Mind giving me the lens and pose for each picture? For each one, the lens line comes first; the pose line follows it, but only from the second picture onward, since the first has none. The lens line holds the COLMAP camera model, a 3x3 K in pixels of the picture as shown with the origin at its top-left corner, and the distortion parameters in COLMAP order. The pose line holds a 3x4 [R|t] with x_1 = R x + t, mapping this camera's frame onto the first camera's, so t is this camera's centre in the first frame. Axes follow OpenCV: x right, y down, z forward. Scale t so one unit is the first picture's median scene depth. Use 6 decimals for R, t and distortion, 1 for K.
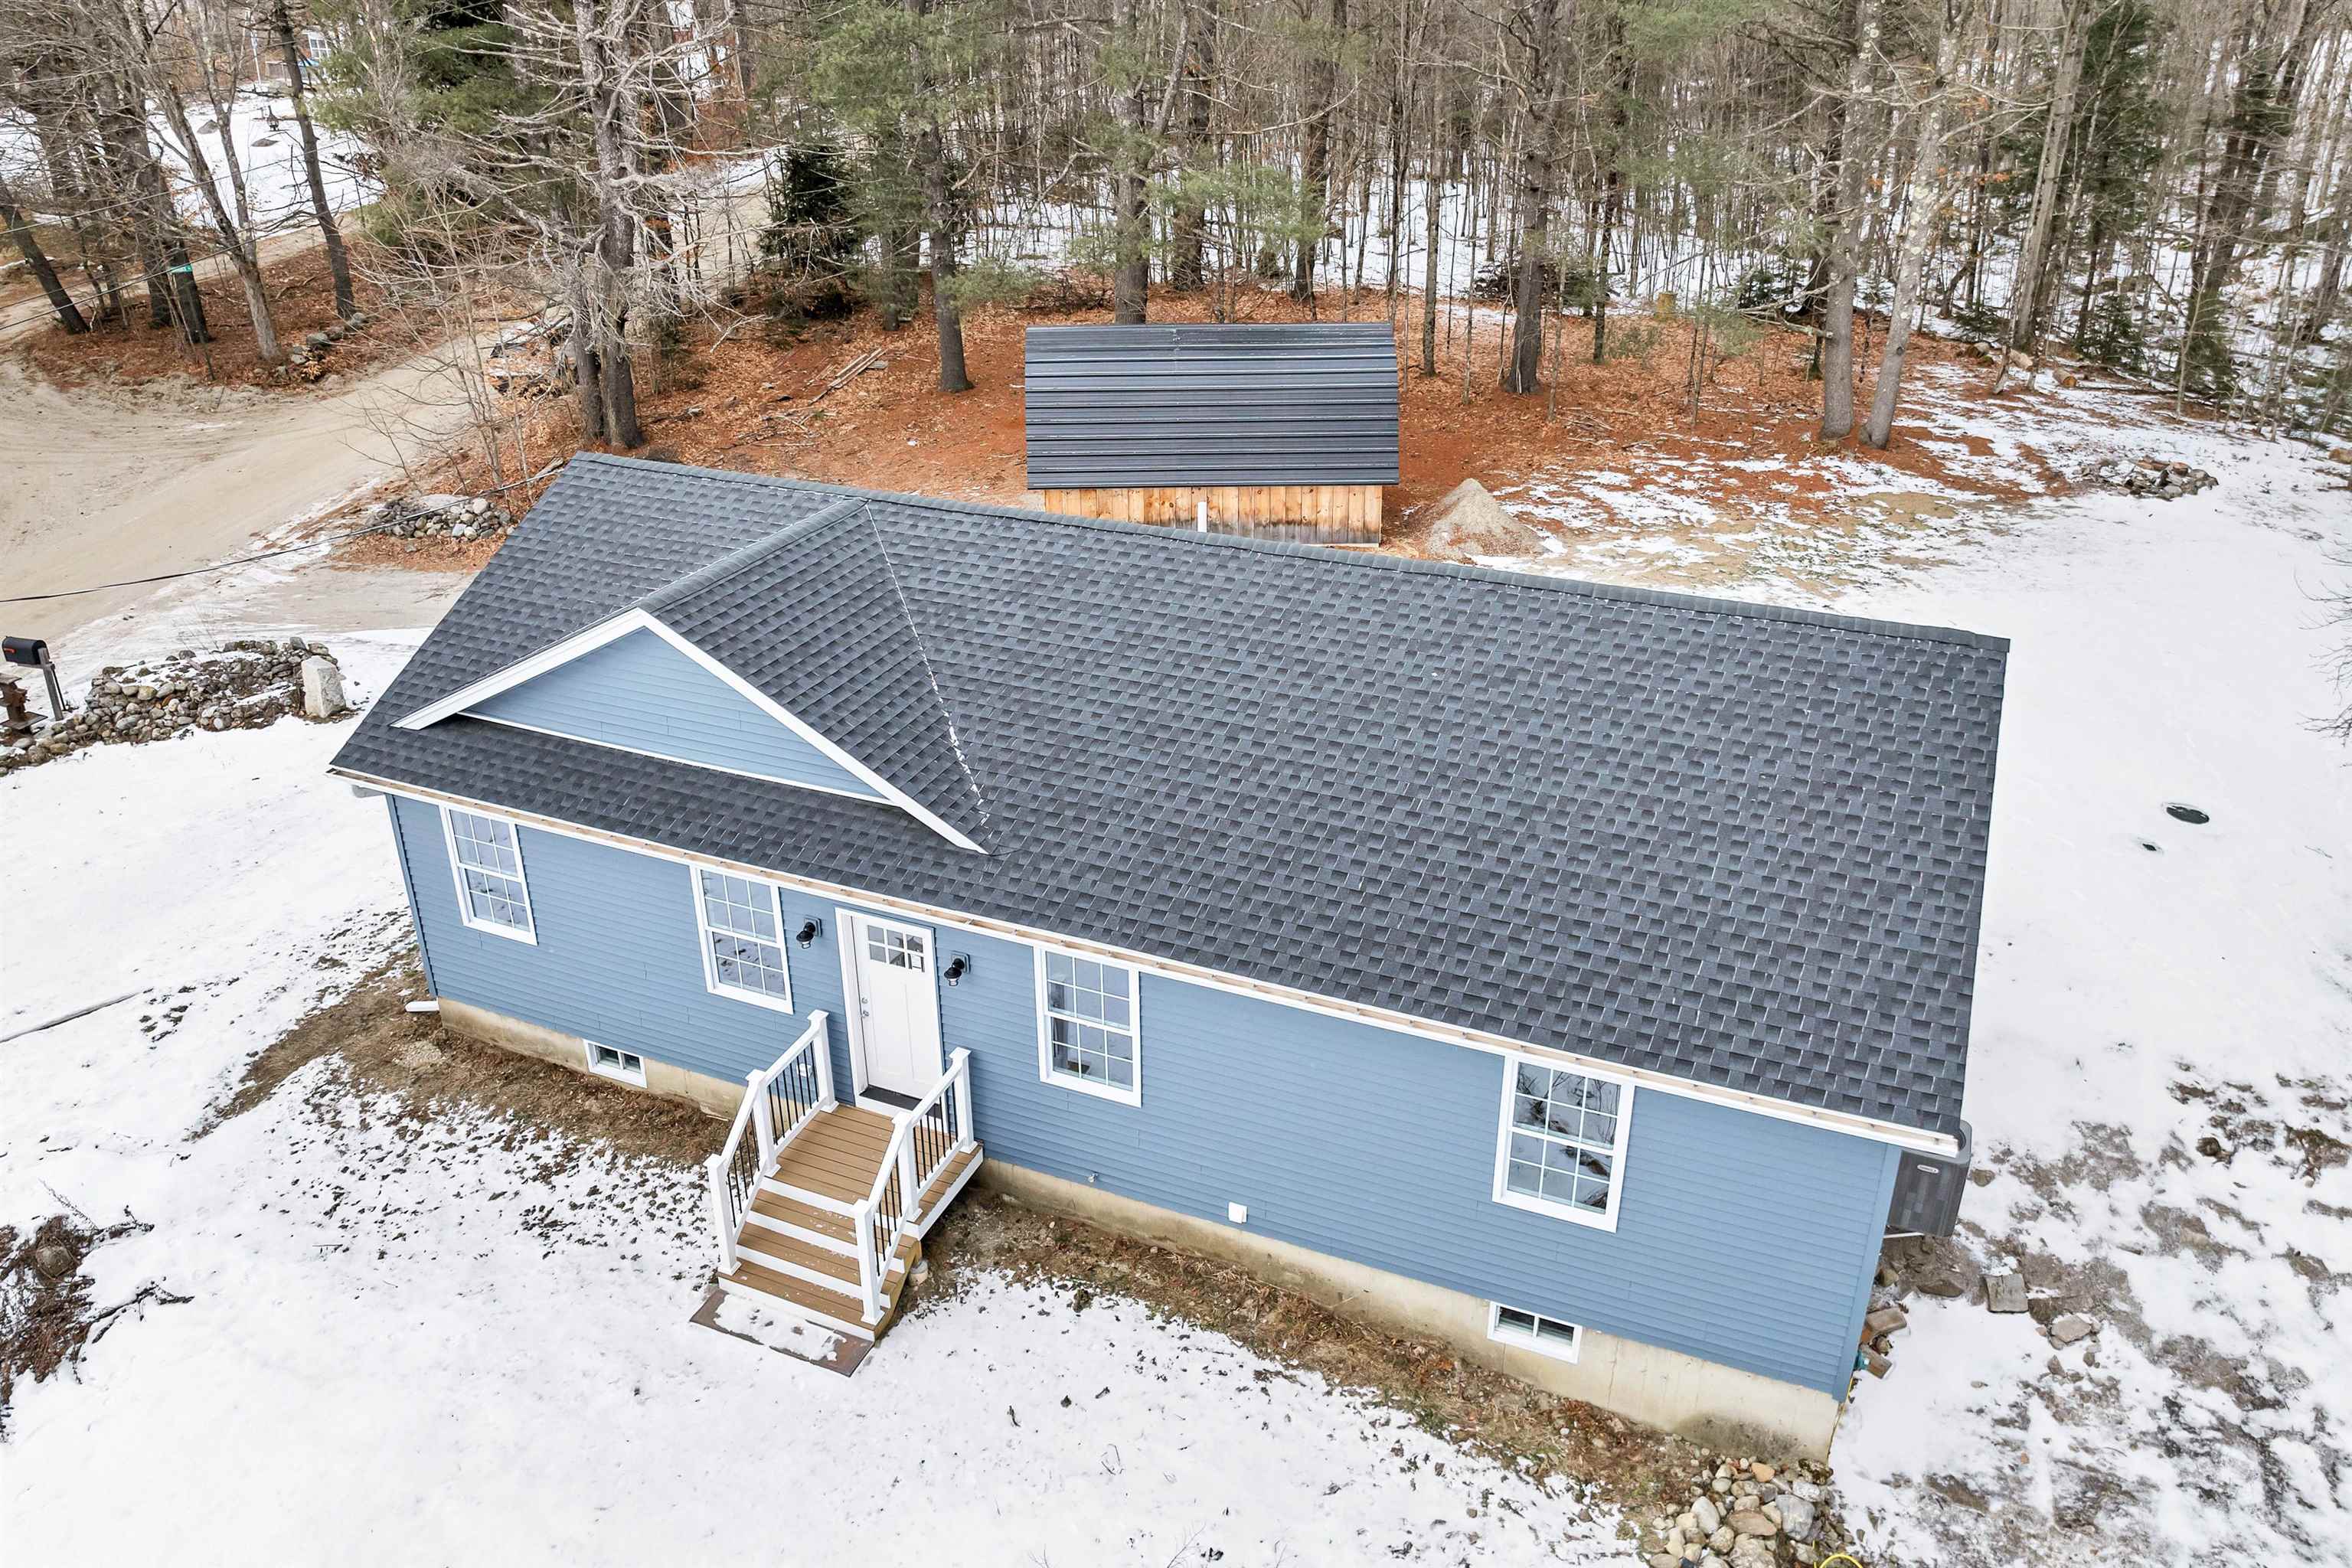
lens RADIAL K [[1702.5, 0, 1173.4], [0, 1702.5, 693.4], [0, 0, 1]] dist [-0.070637, 0.045047]
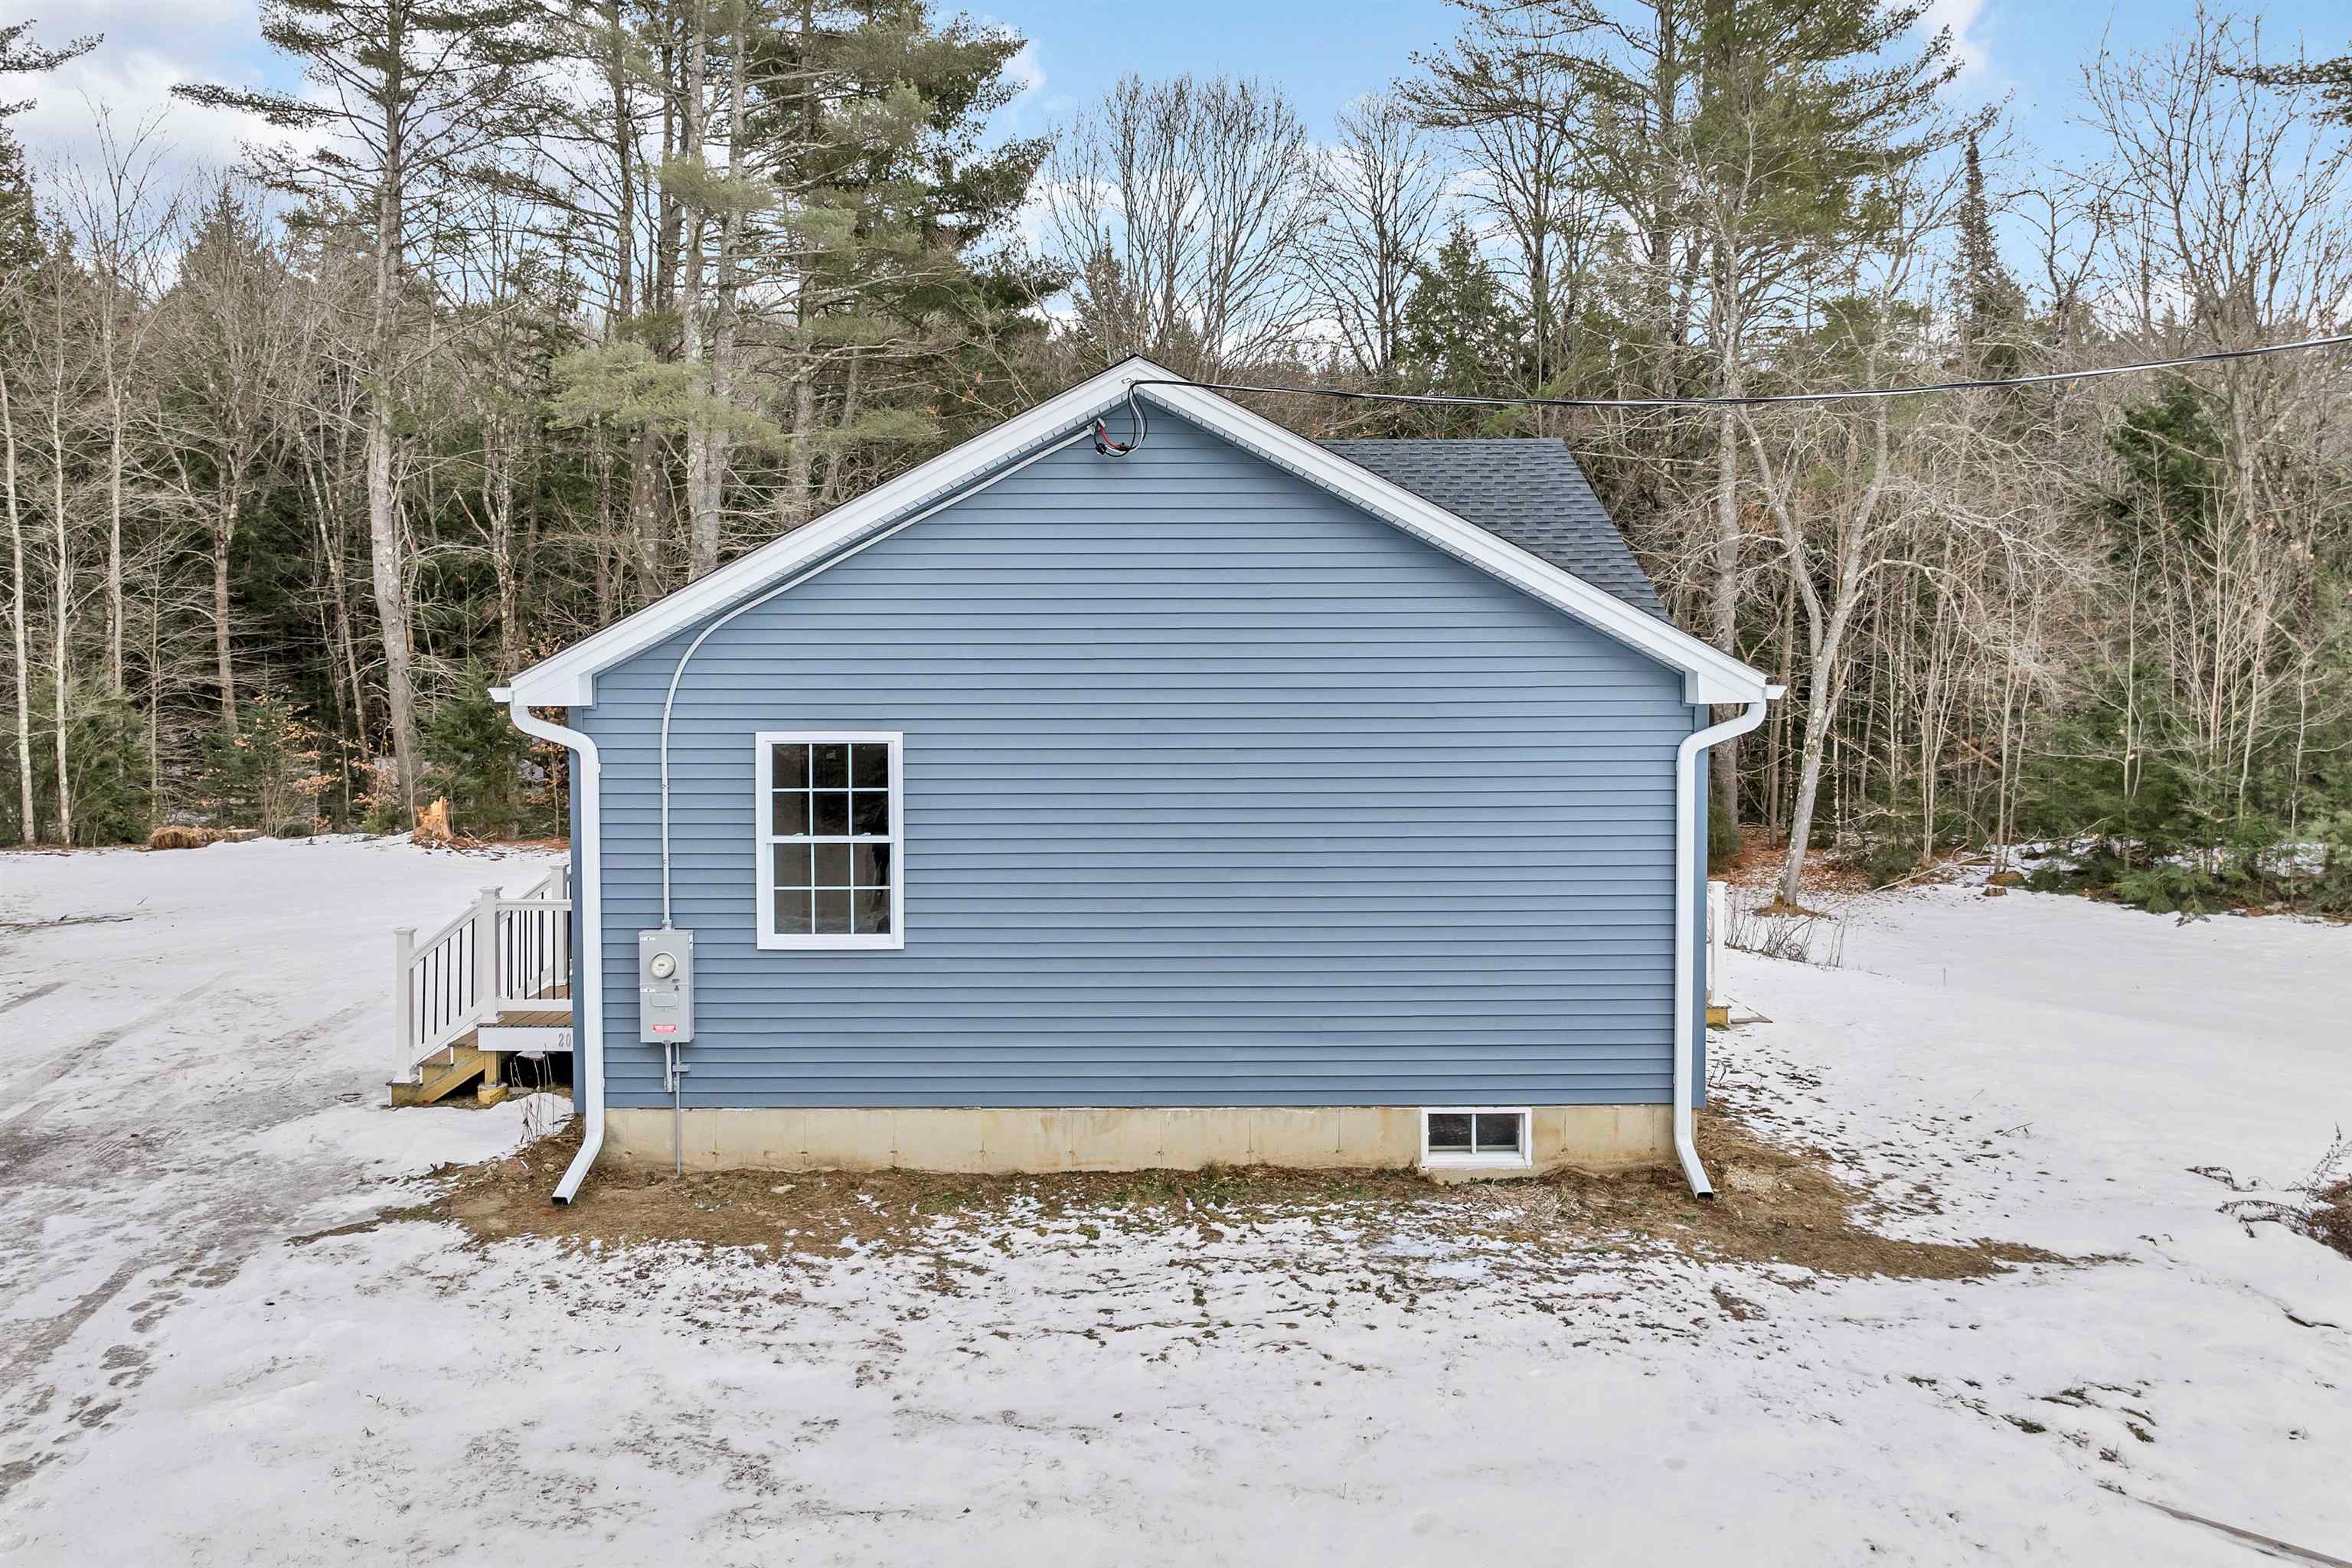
lens RADIAL K [[1691.2, 0, 1177.0], [0, 1691.2, 678.8], [0, 0, 1]] dist [-0.054847, 0.027157]
pose [[-0.396439, -0.001865, 0.918059, -1.019022], [0.380973, 0.909496, 0.166360, -0.155726], [-0.835282, 0.415708, -0.359849, 1.438270]]
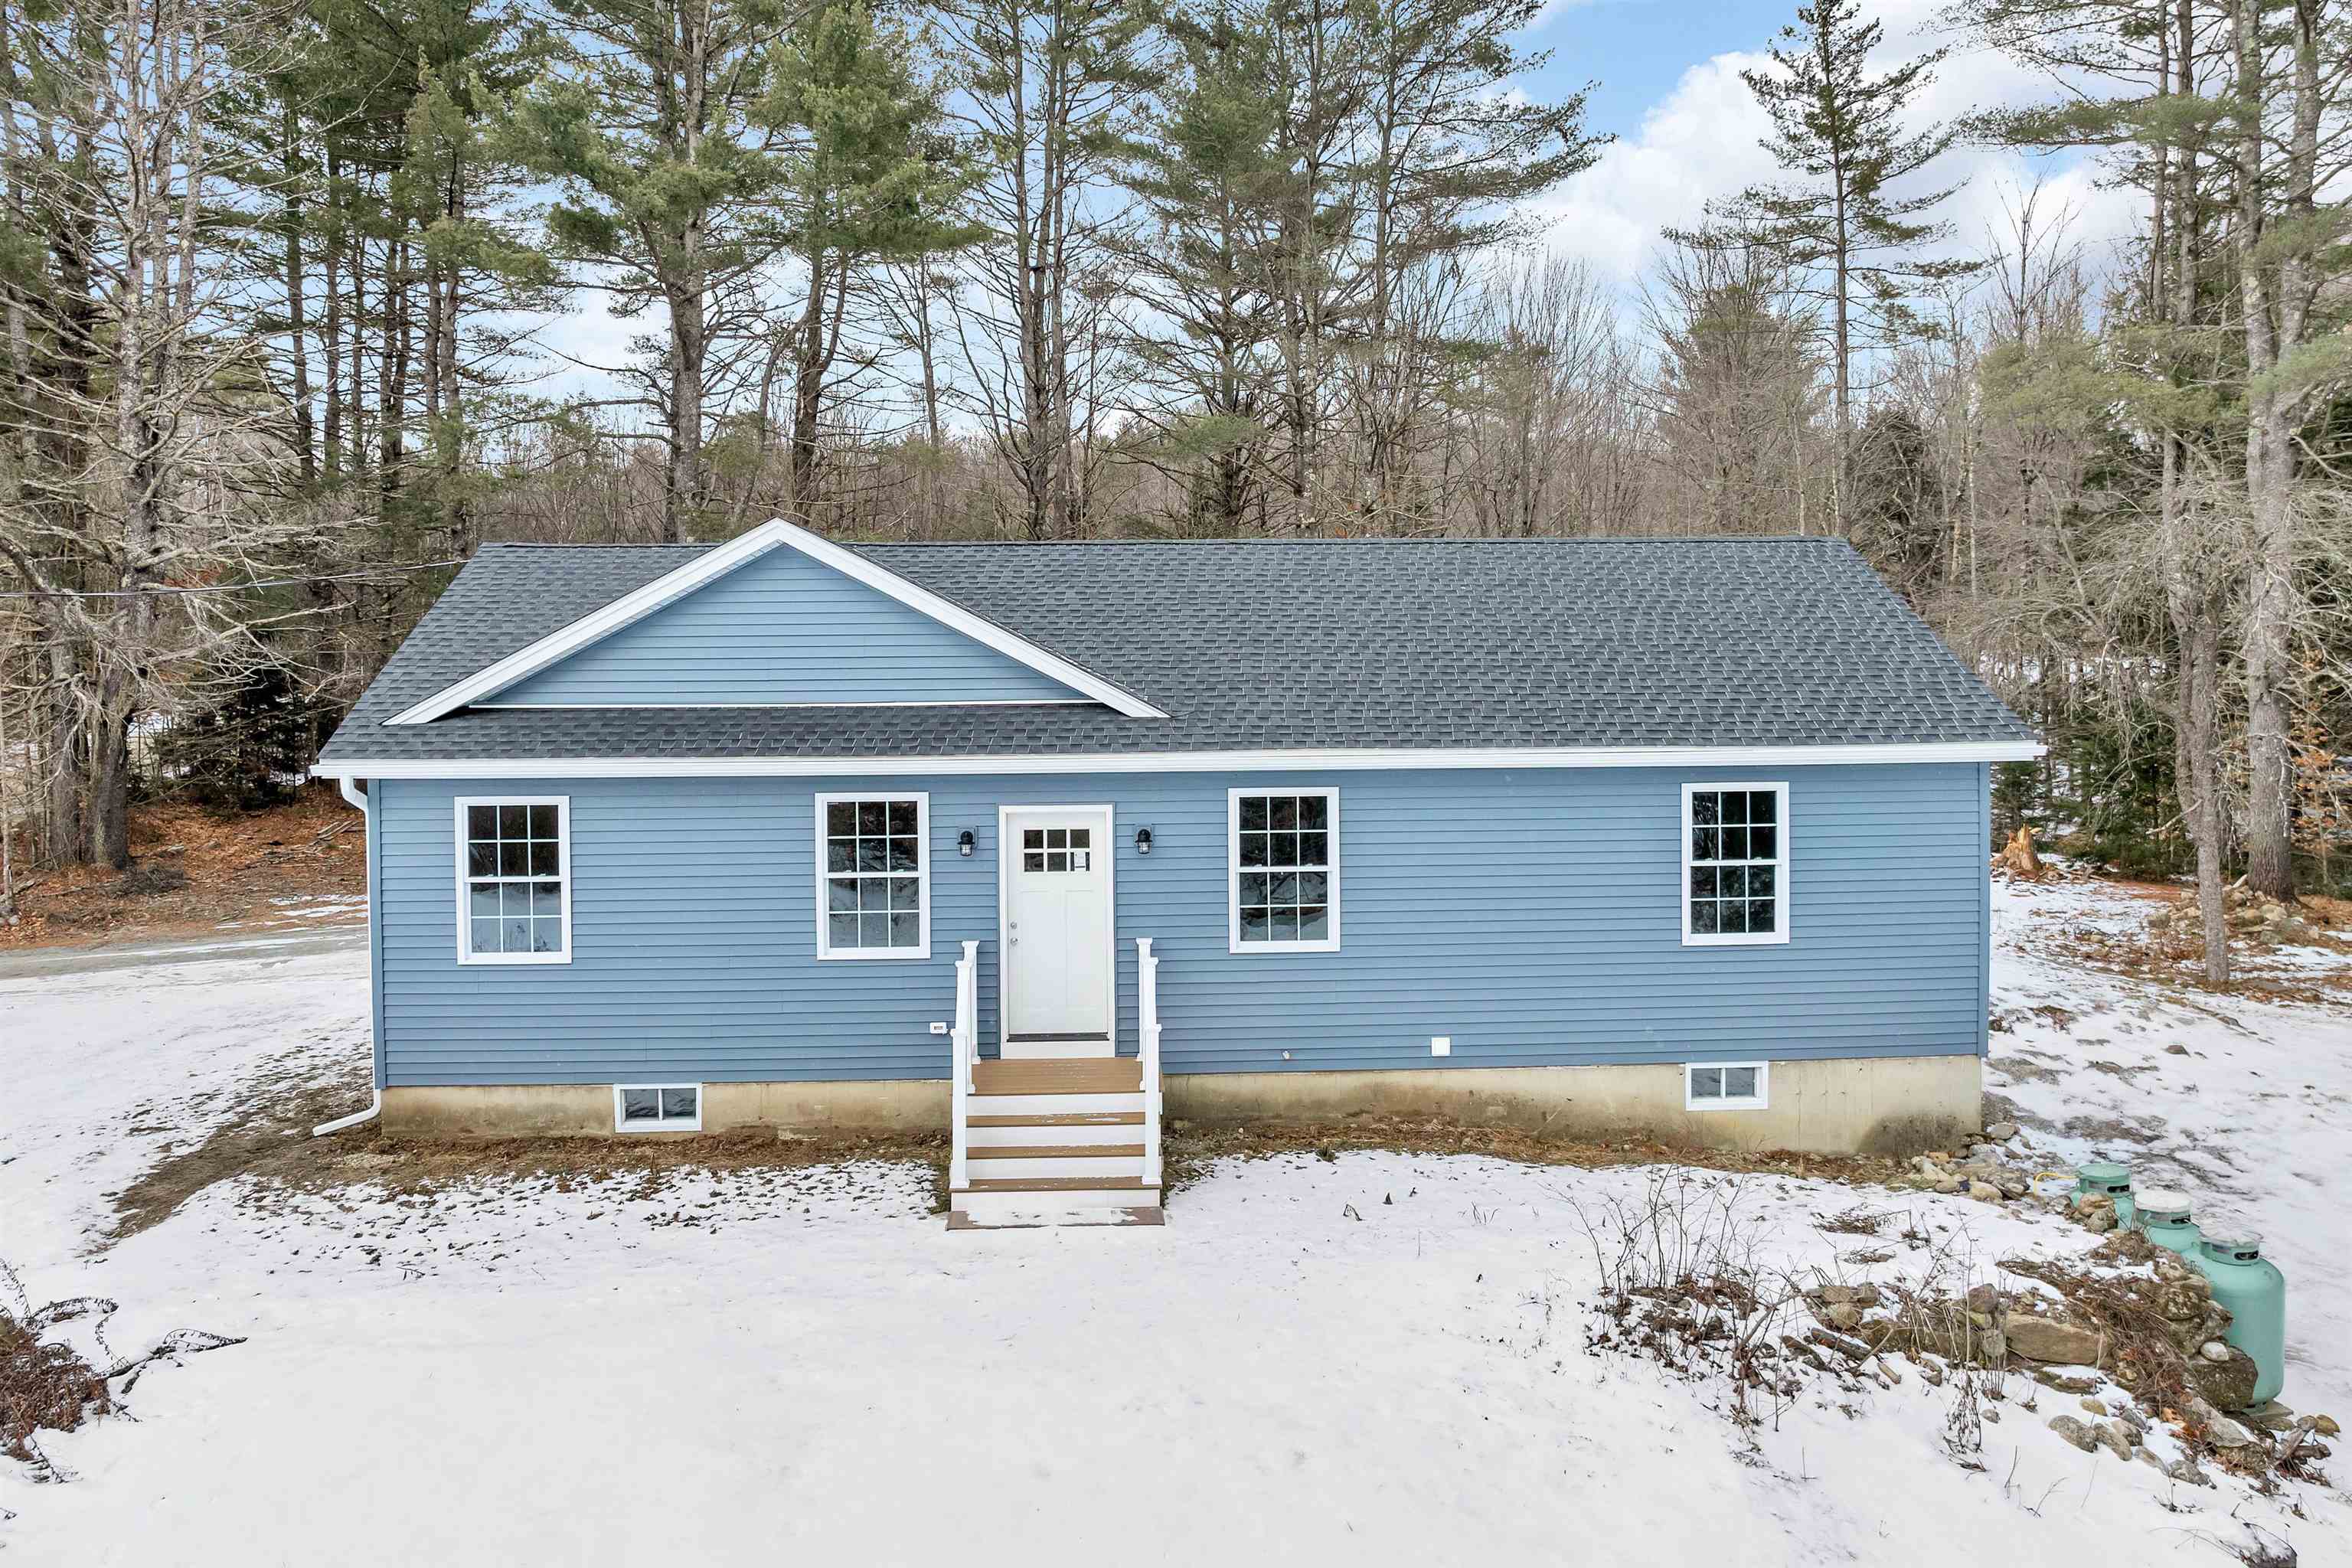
lens RADIAL K [[1704.3, 0, 1180.9], [0, 1704.3, 681.6], [0, 0, 1]] dist [-0.068295, 0.044355]
pose [[0.898326, -0.005806, 0.439291, -0.486567], [0.181502, 0.915496, -0.359061, 0.391696], [-0.400085, 0.402286, 0.823467, 0.115526]]
